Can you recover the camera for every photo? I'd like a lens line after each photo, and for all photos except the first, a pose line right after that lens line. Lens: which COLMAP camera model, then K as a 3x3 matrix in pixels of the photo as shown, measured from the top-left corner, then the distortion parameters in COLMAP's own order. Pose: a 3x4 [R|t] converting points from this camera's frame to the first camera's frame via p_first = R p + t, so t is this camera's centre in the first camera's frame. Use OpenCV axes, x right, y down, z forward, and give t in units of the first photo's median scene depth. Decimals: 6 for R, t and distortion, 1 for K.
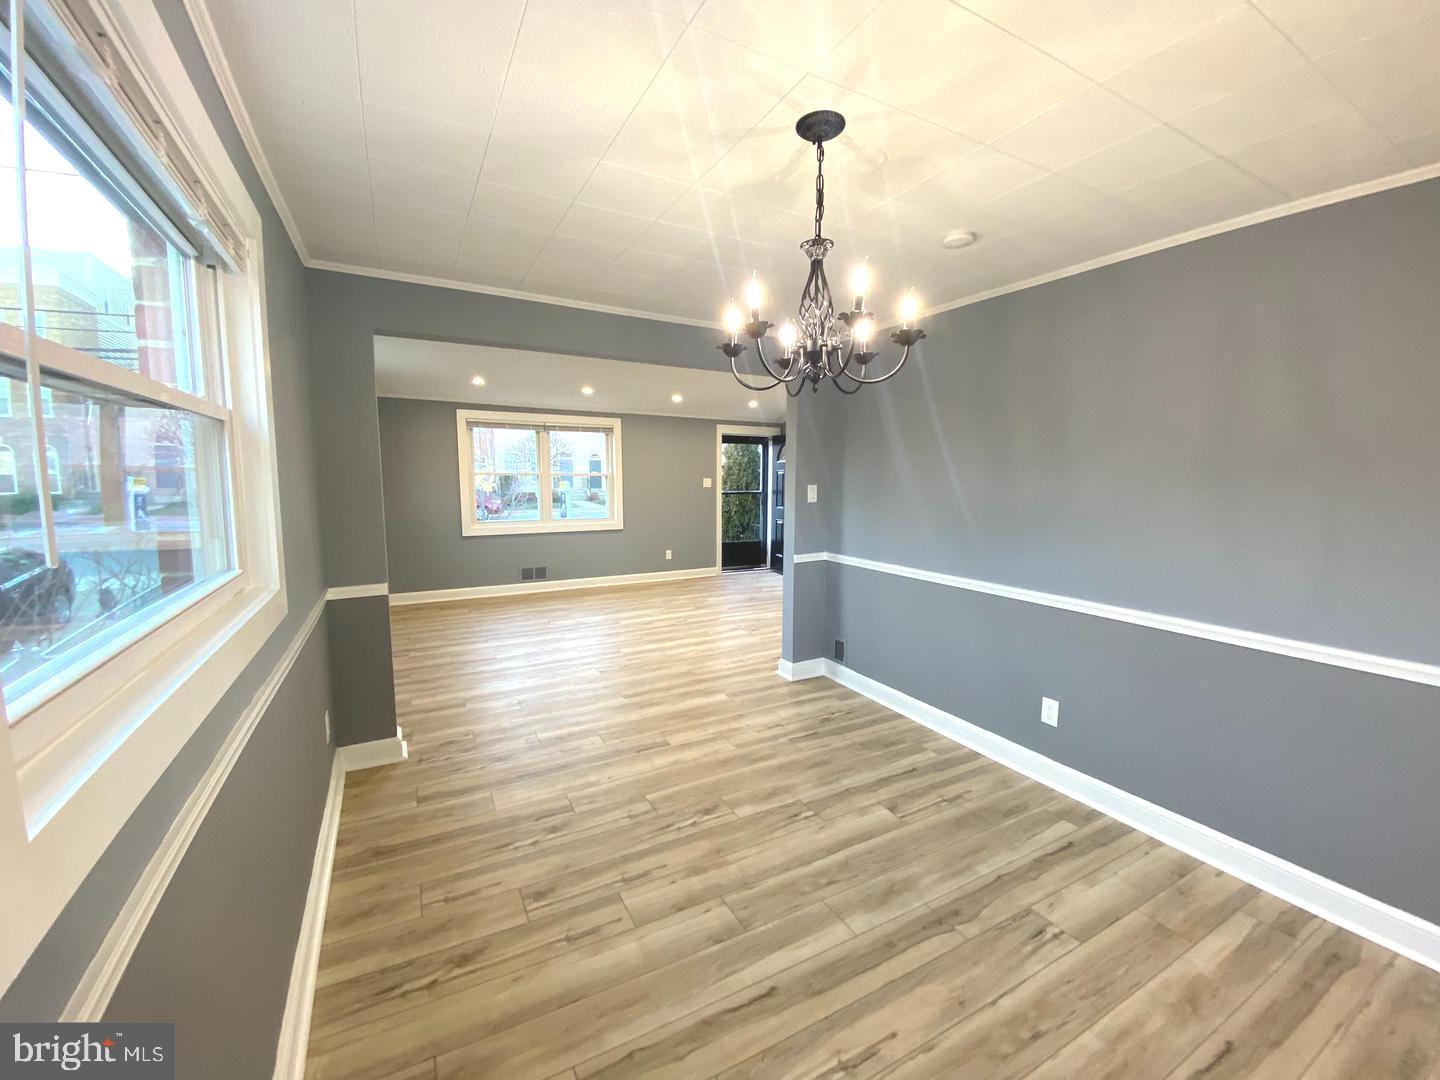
lens RADIAL K [[588.5, 0, 710.3], [0, 588.5, 534.0], [0, 0, 1]] dist [0.012708, -0.009104]
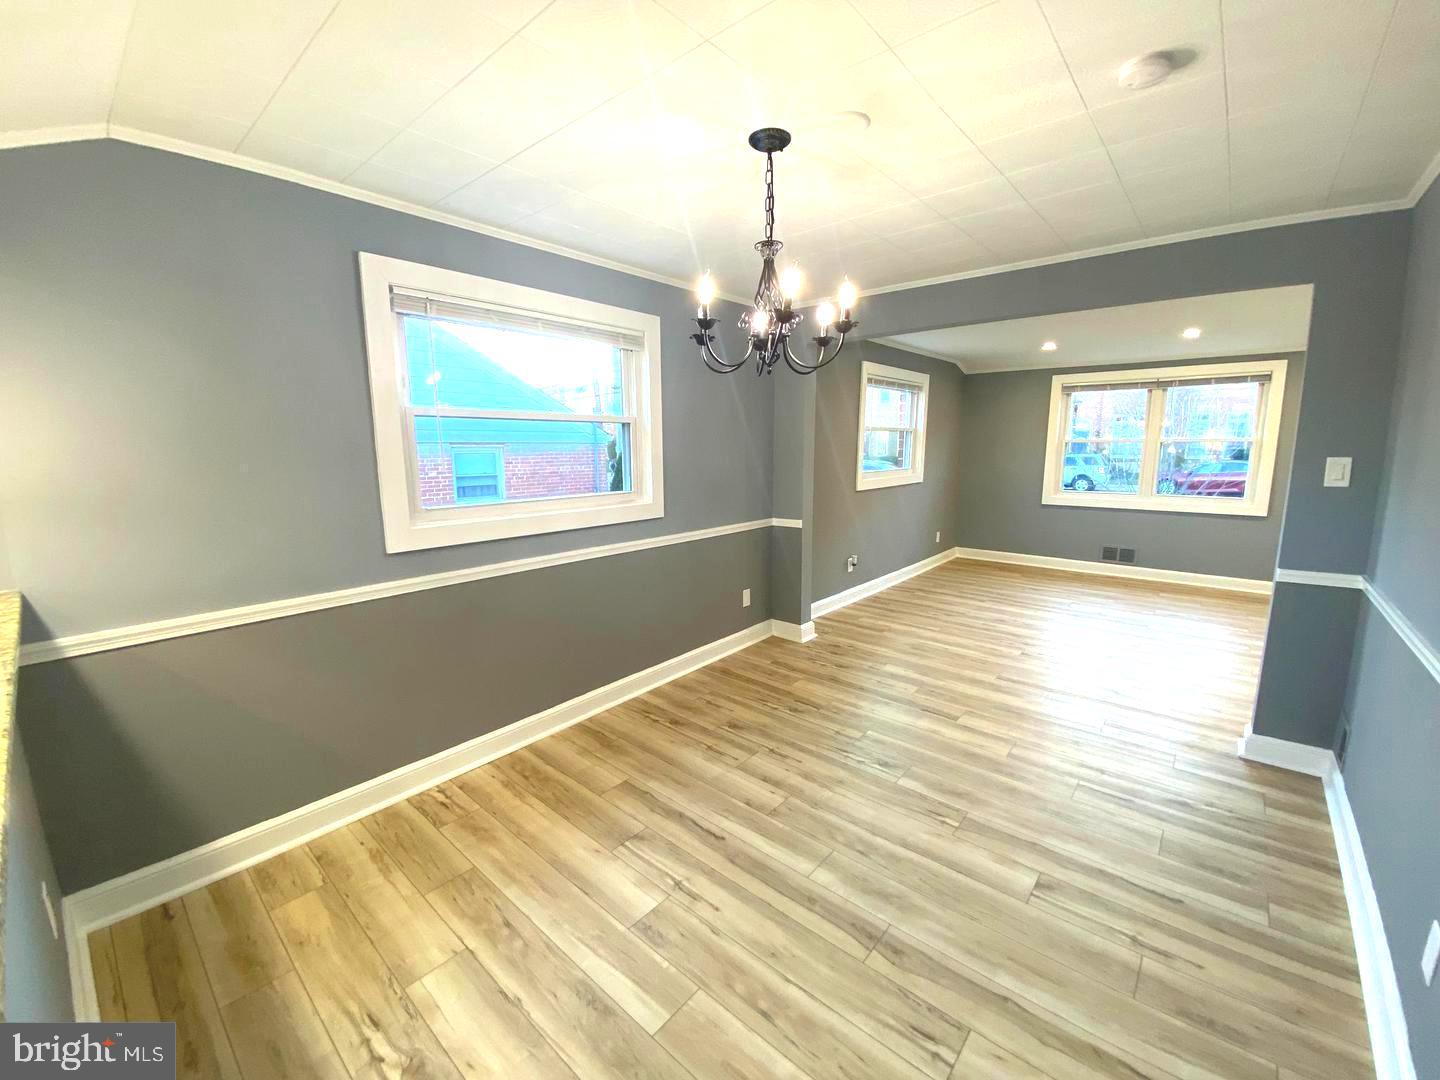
lens RADIAL K [[588.5, 0, 715.4], [0, 588.5, 531.5], [0, 0, 1]] dist [0.012708, -0.009104]
pose [[0.350221, 0.136576, -0.926656, 0.870947], [-0.091816, 0.989554, 0.111146, -0.029081], [0.932156, 0.046156, 0.359102, 0.351024]]
